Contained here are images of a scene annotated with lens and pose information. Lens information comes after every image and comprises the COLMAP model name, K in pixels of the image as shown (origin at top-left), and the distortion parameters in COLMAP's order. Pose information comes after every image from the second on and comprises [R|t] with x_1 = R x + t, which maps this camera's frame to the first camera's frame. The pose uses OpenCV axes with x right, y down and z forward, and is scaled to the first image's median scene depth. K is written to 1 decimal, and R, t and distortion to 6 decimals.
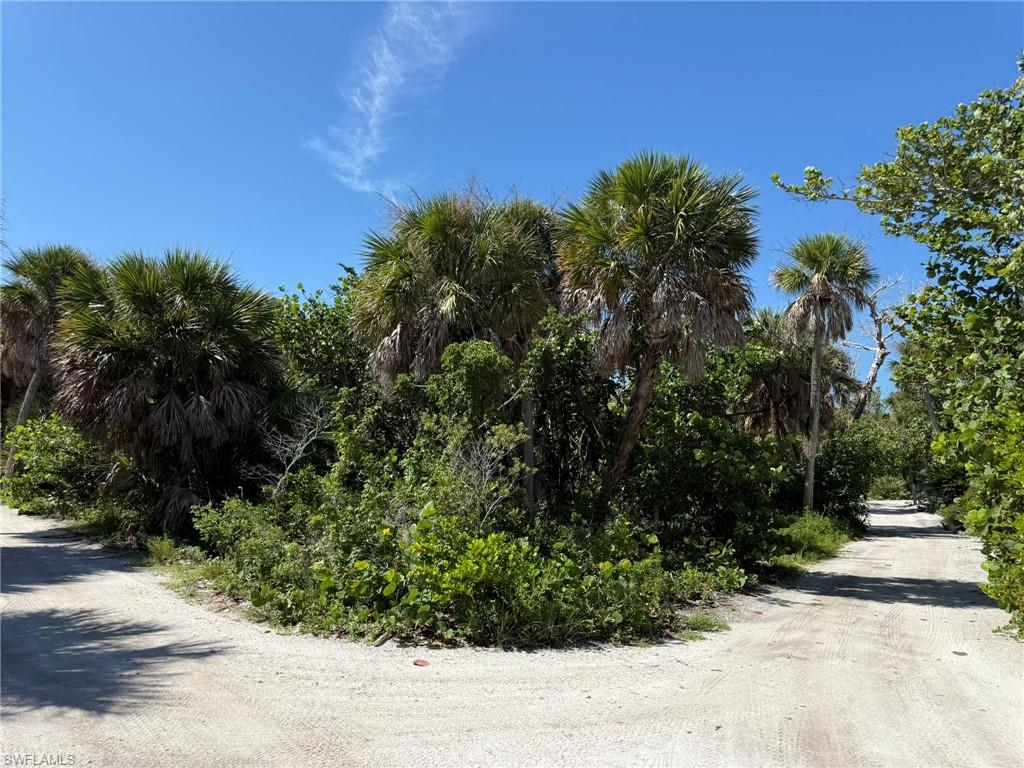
lens RADIAL K [[717.2, 0, 519.4], [0, 717.2, 386.5], [0, 0, 1]] dist [0.081405, -0.115009]
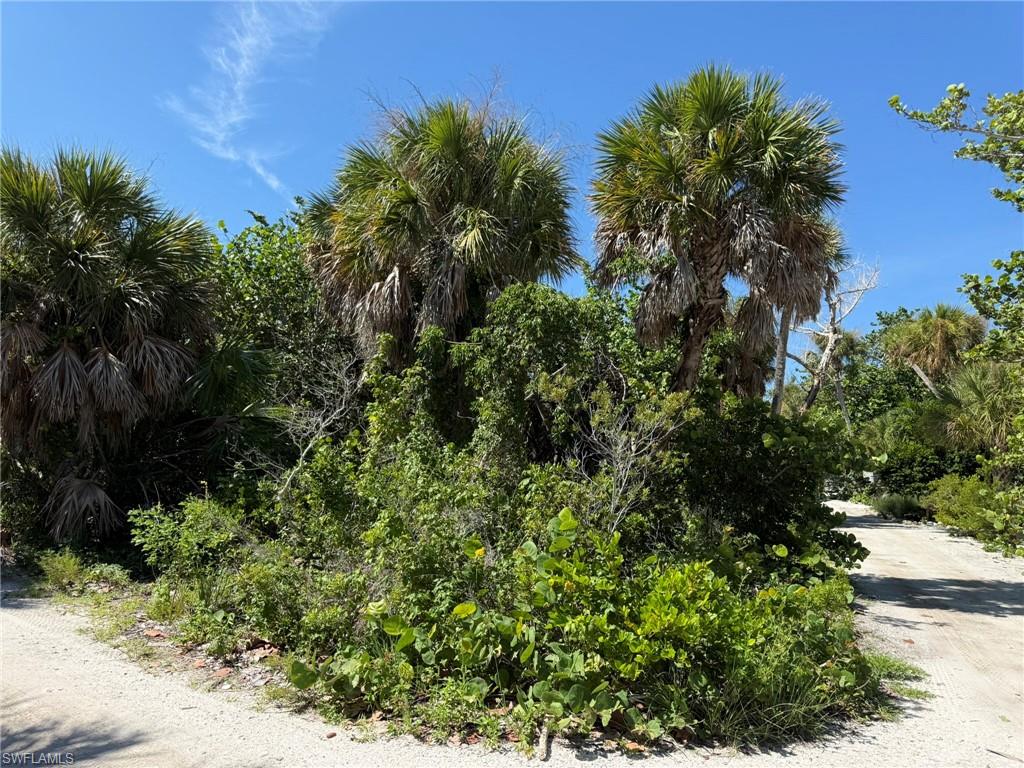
lens RADIAL K [[702.8, 0, 499.8], [0, 702.8, 391.4], [0, 0, 1]] dist [0.053479, -0.057782]
pose [[0.985071, 0.021114, 0.170849, -0.175230], [-0.025196, 0.999446, 0.021759, 0.025711], [-0.170295, -0.025739, 0.985057, 0.234187]]
